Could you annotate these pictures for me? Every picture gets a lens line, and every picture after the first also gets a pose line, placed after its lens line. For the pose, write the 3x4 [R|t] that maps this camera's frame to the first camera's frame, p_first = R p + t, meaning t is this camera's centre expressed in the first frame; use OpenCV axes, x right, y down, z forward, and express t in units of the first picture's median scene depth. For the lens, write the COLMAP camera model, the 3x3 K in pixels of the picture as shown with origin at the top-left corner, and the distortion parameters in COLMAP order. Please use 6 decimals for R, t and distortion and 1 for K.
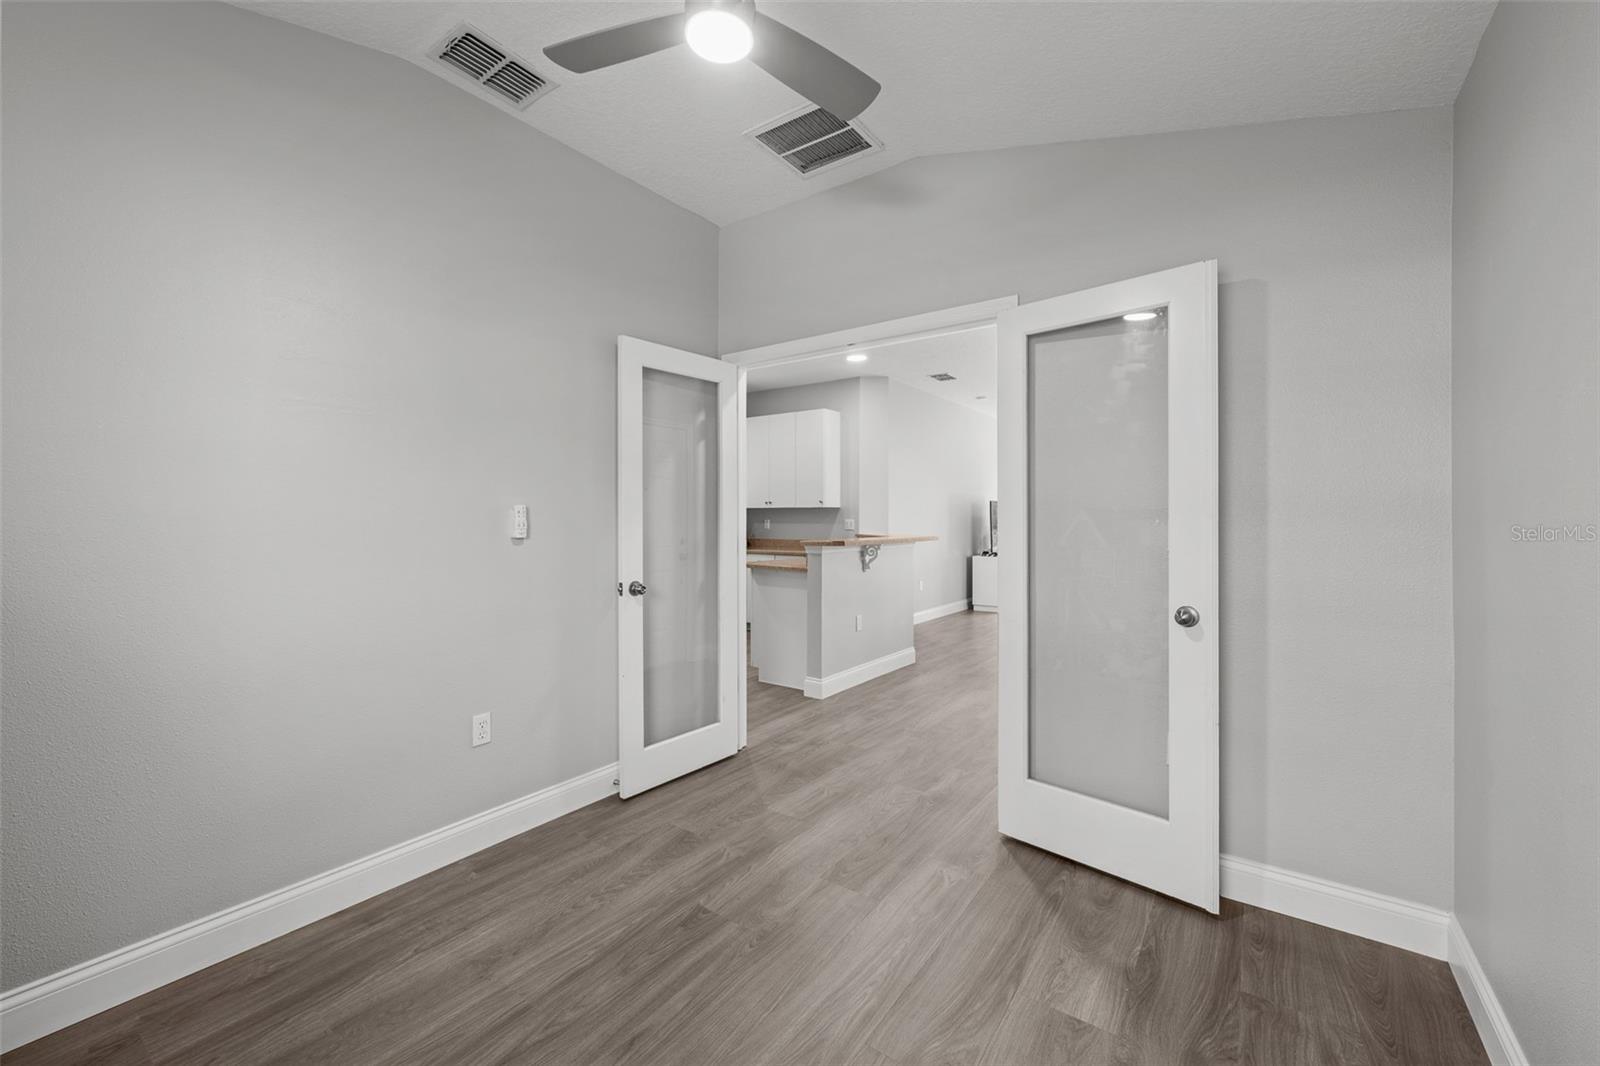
lens RADIAL K [[639.0, 0, 798.9], [0, 639.0, 516.6], [0, 0, 1]] dist [0.000768, -0.000321]
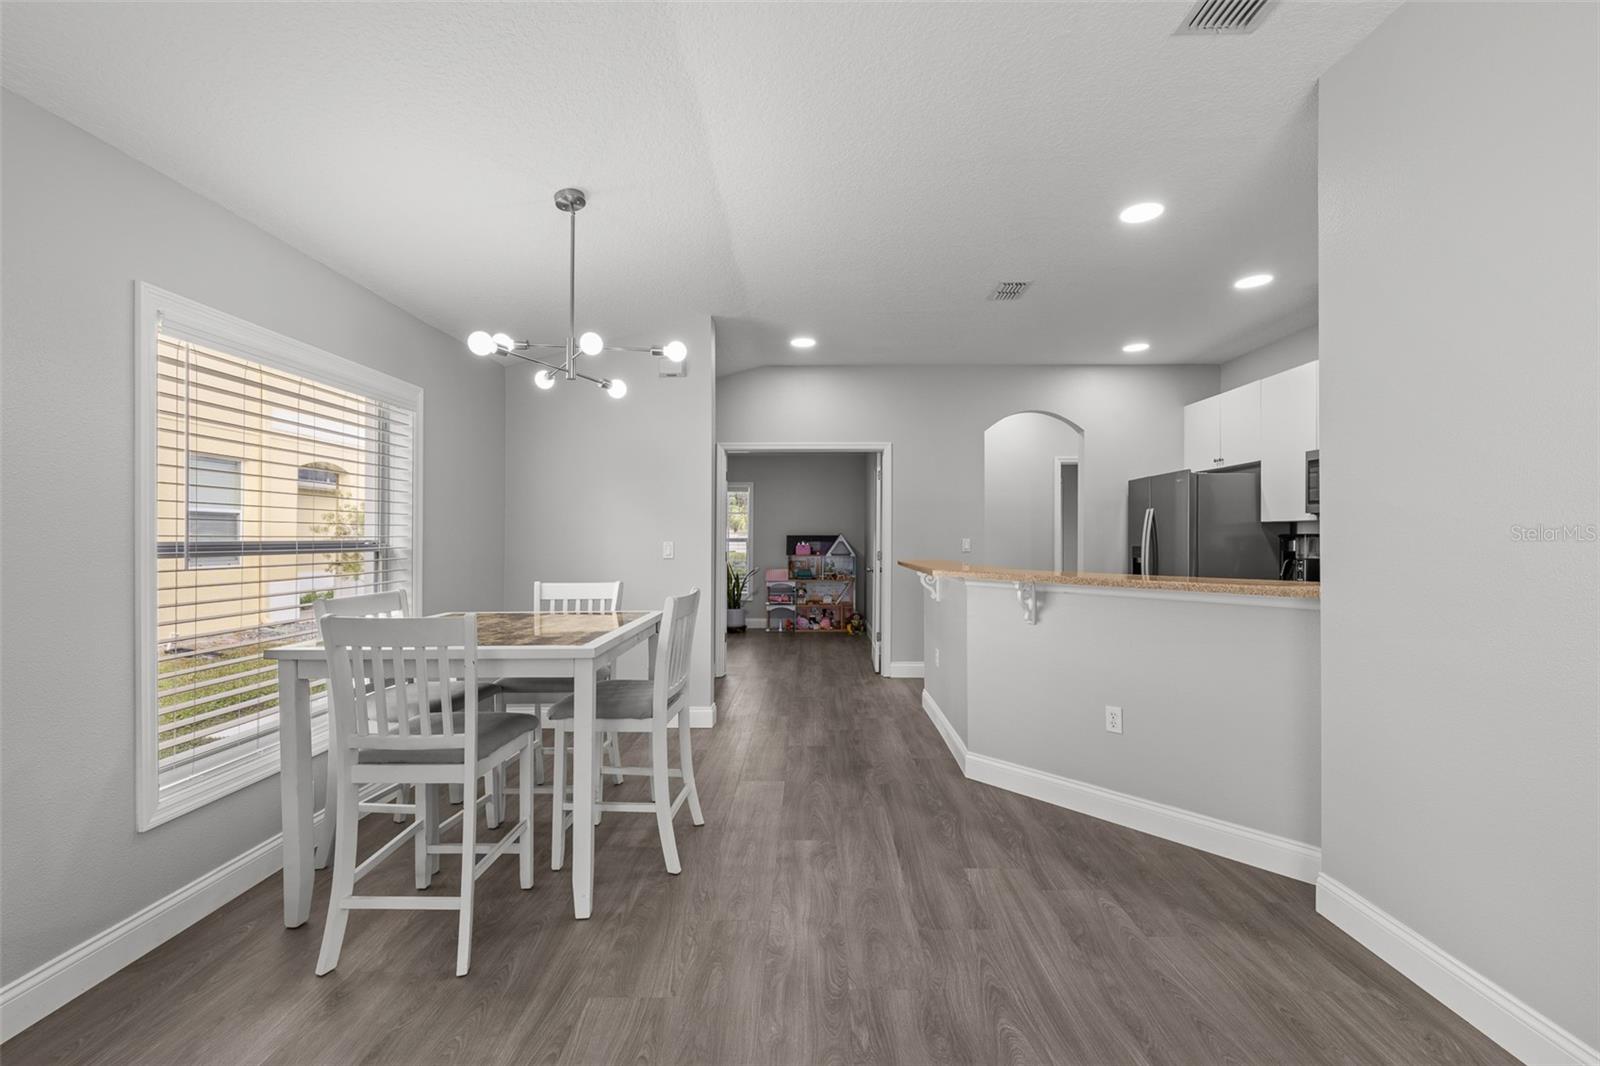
lens RADIAL K [[639.0, 0, 812.7], [0, 639.0, 537.0], [0, 0, 1]] dist [0.000768, -0.000321]
pose [[-0.807845, -0.001715, -0.589392, 0.514597], [0.003176, 0.999969, -0.007263, 0.003419], [0.589386, -0.007739, -0.807814, 1.101045]]
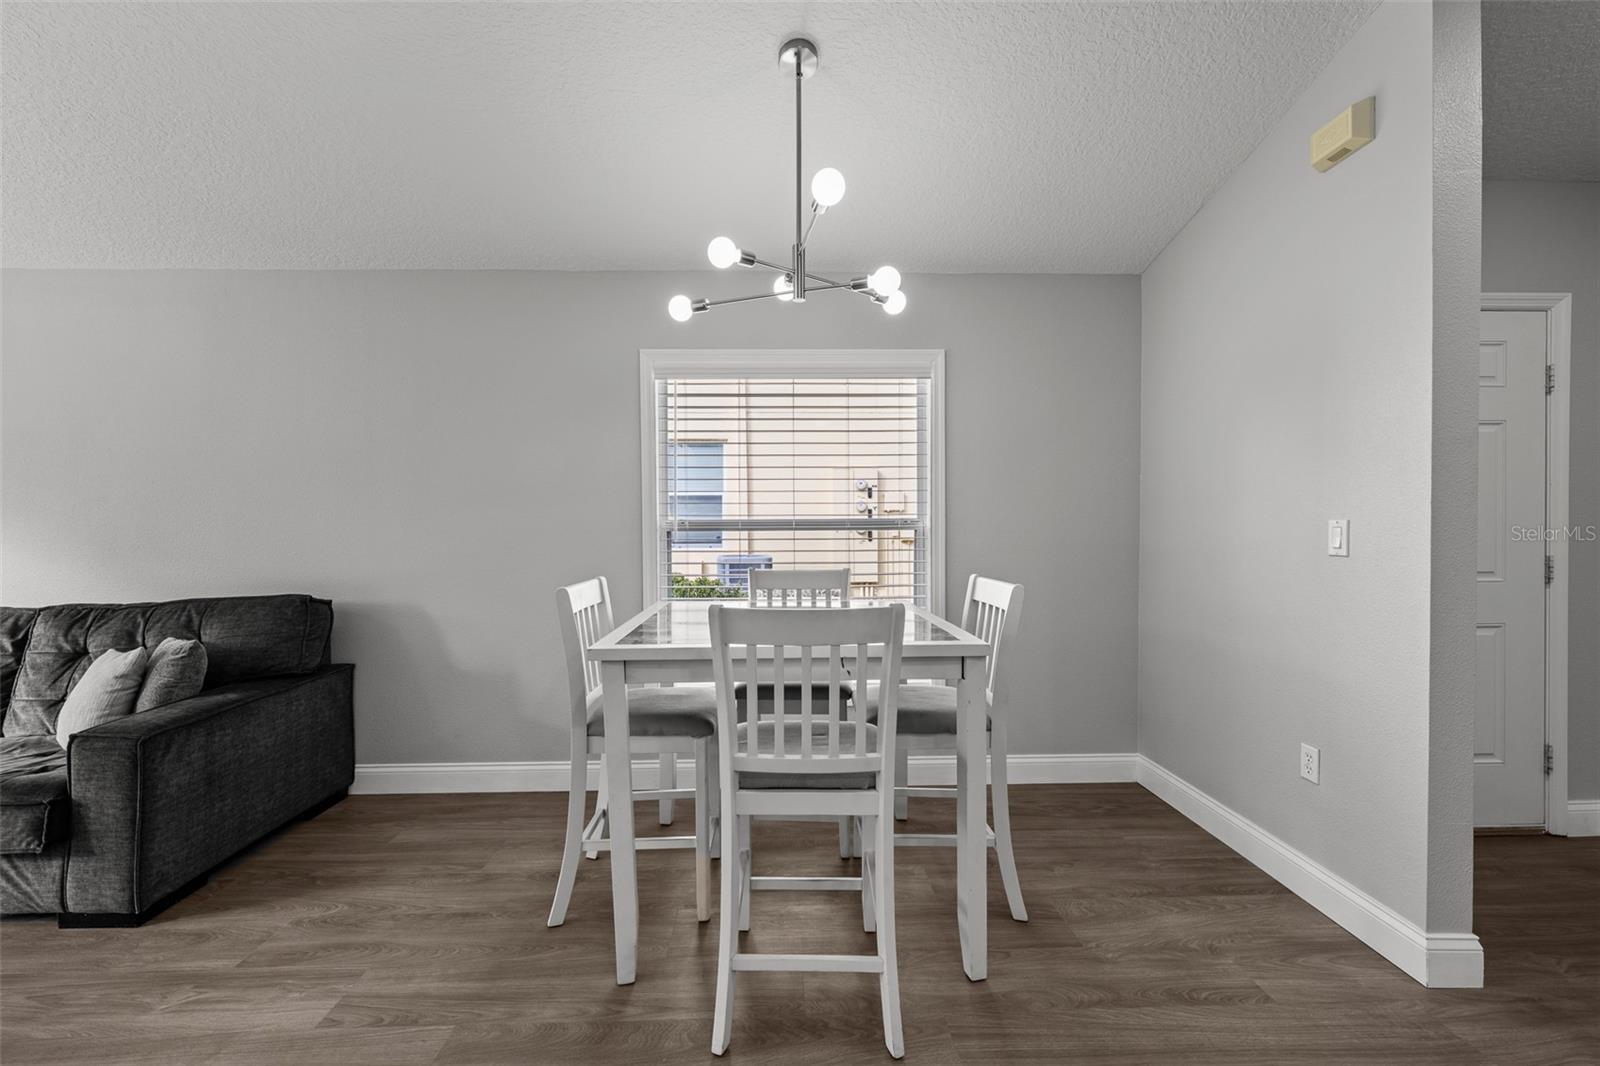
lens RADIAL K [[639.0, 0, 768.3], [0, 639.0, 530.7], [0, 0, 1]] dist [0.000768, -0.000321]
pose [[-0.604595, -0.007688, 0.796496, 0.202035], [-0.000498, 0.999957, 0.009274, 0.005915], [-0.796533, 0.005211, -0.604573, 0.898543]]
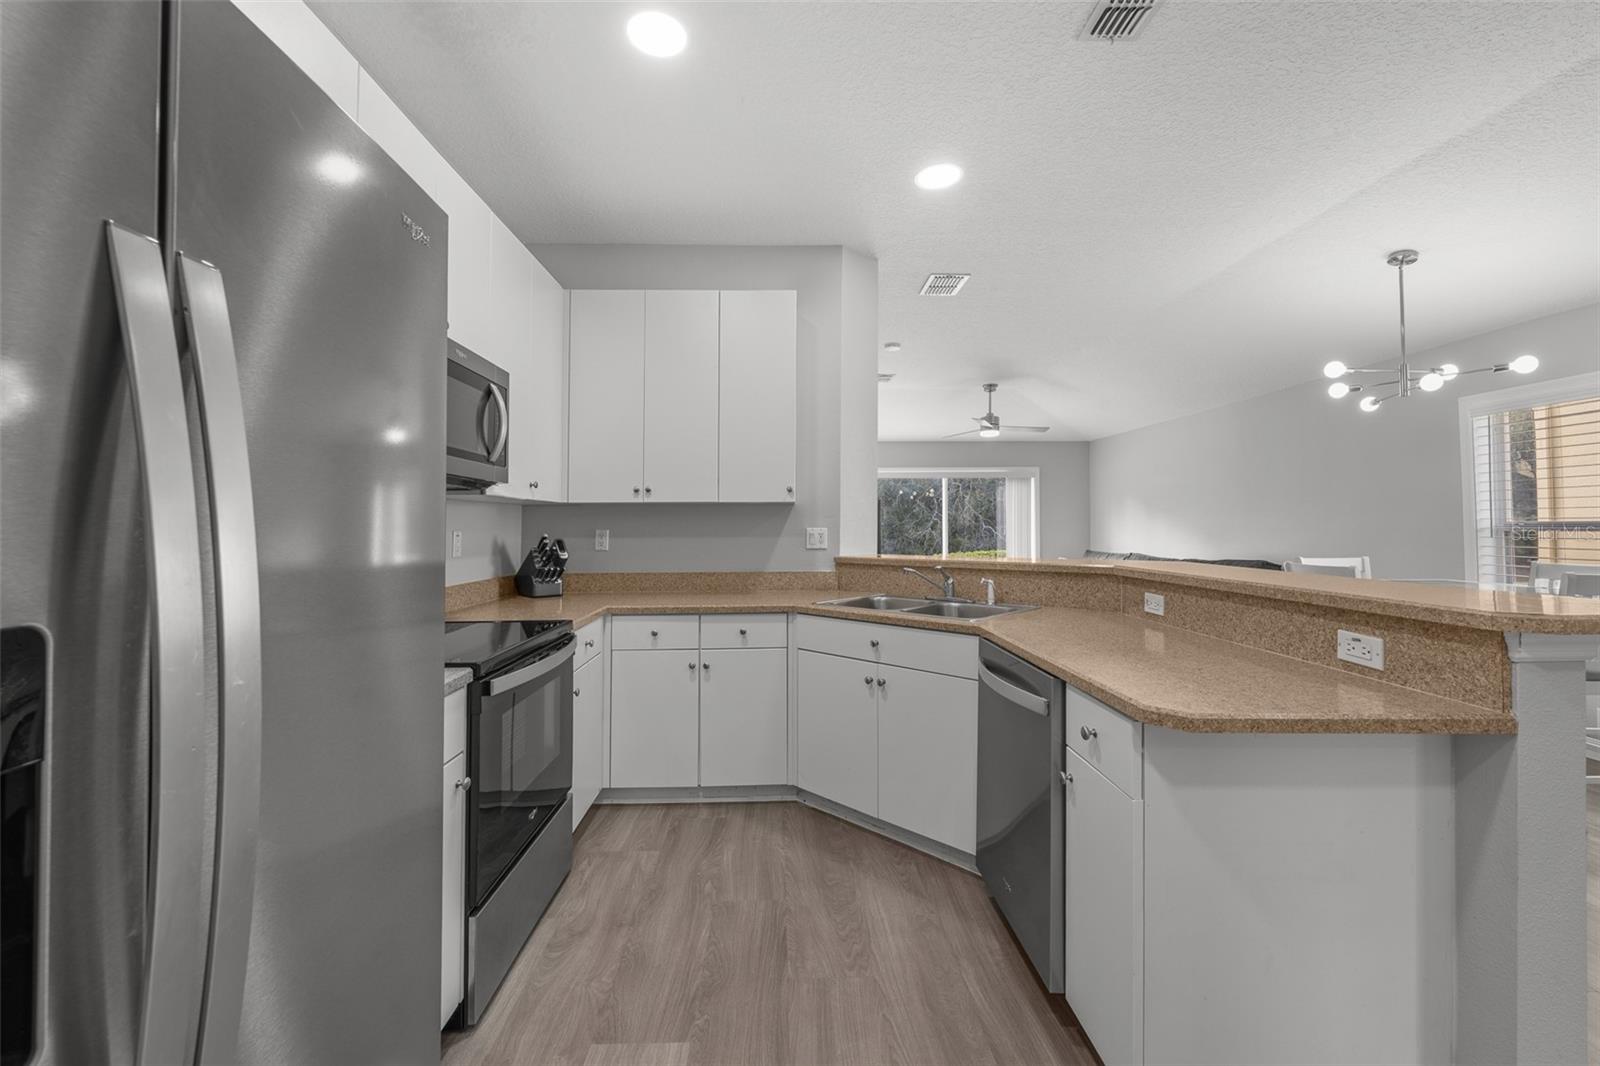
lens RADIAL K [[639.0, 0, 805.6], [0, 639.0, 513.8], [0, 0, 1]] dist [0.000768, -0.000321]
pose [[0.788356, 0.004929, 0.615200, -0.233274], [0.004865, 0.999887, -0.014245, 0.000695], [-0.615200, 0.014223, 0.788243, 0.616481]]
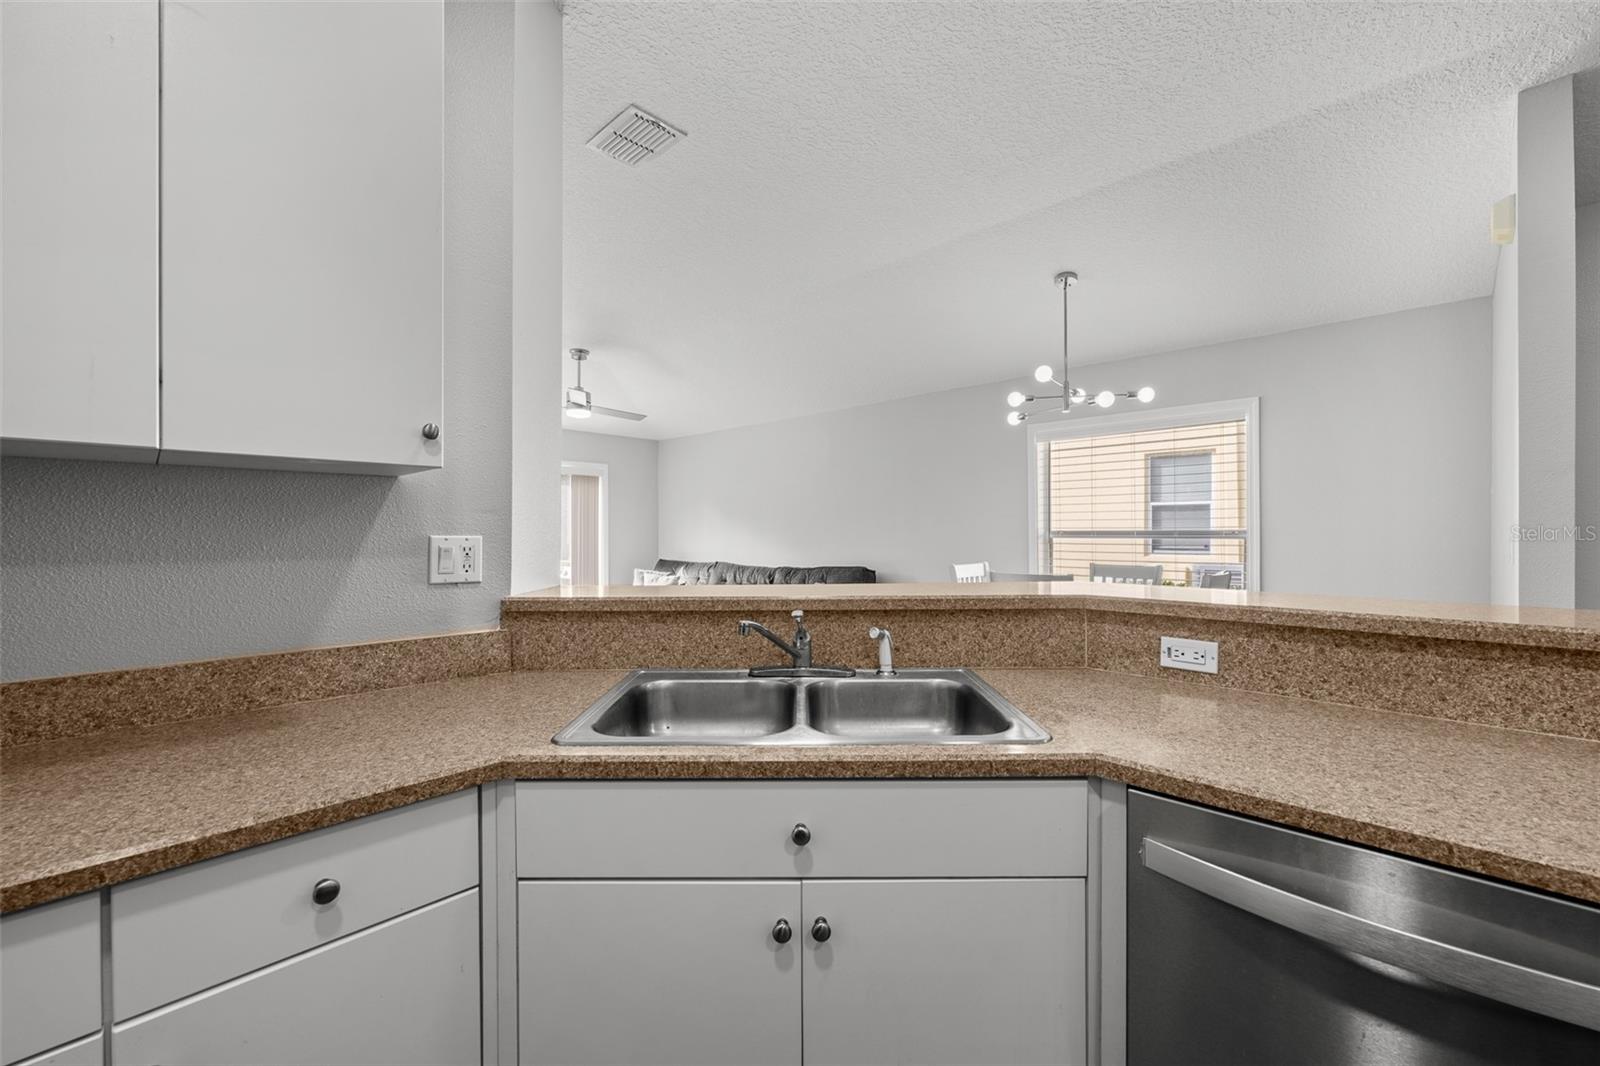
lens RADIAL K [[639.0, 0, 795.1], [0, 639.0, 539.2], [0, 0, 1]] dist [0.000768, -0.000321]
pose [[0.146039, -0.014195, 0.989177, -0.118364], [-0.002242, 0.999890, 0.014679, 0.002464], [-0.989276, -0.004361, 0.145991, 0.857592]]
